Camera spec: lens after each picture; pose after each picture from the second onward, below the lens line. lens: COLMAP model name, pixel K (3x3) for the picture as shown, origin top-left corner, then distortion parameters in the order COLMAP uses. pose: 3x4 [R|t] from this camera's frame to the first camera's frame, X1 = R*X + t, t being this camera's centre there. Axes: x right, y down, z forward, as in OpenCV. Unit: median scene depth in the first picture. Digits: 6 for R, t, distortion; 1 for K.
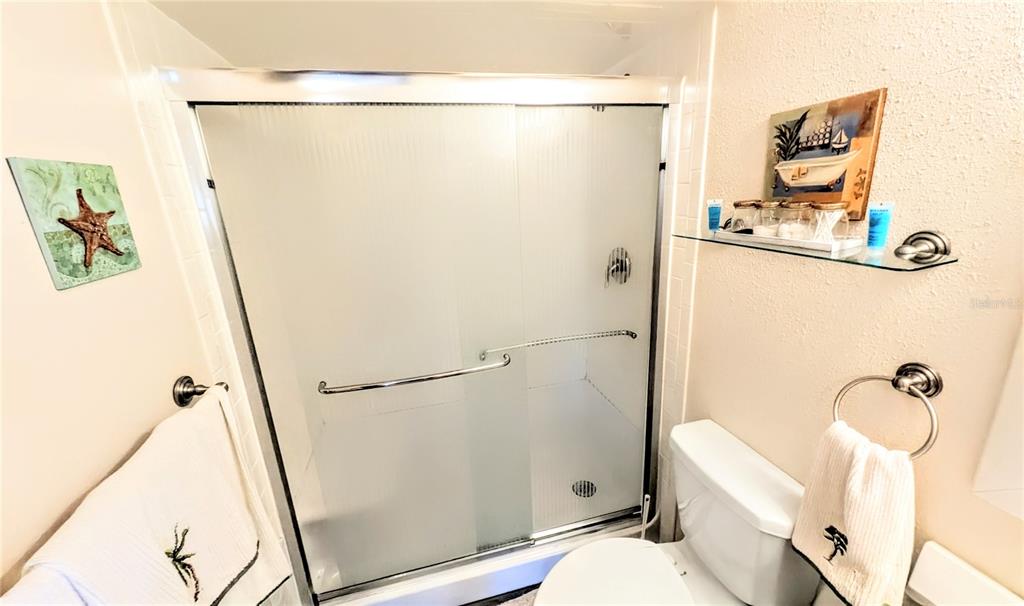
lens RADIAL K [[394.4, 0, 508.0], [0, 394.4, 303.0], [0, 0, 1]] dist [0.003540, -0.000075]
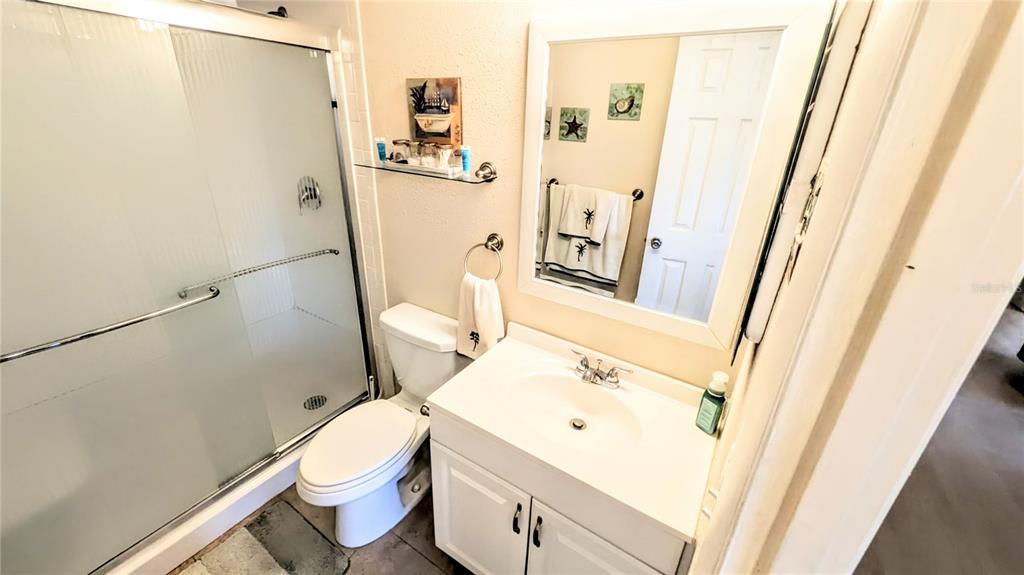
lens RADIAL K [[398.3, 0, 509.3], [0, 398.3, 290.9], [0, 0, 1]] dist [0.006057, 0.000173]
pose [[0.725772, -0.204160, 0.656942, -0.182647], [0.116084, 0.977600, 0.175565, 0.072572], [-0.678070, -0.051159, 0.733215, -0.374382]]
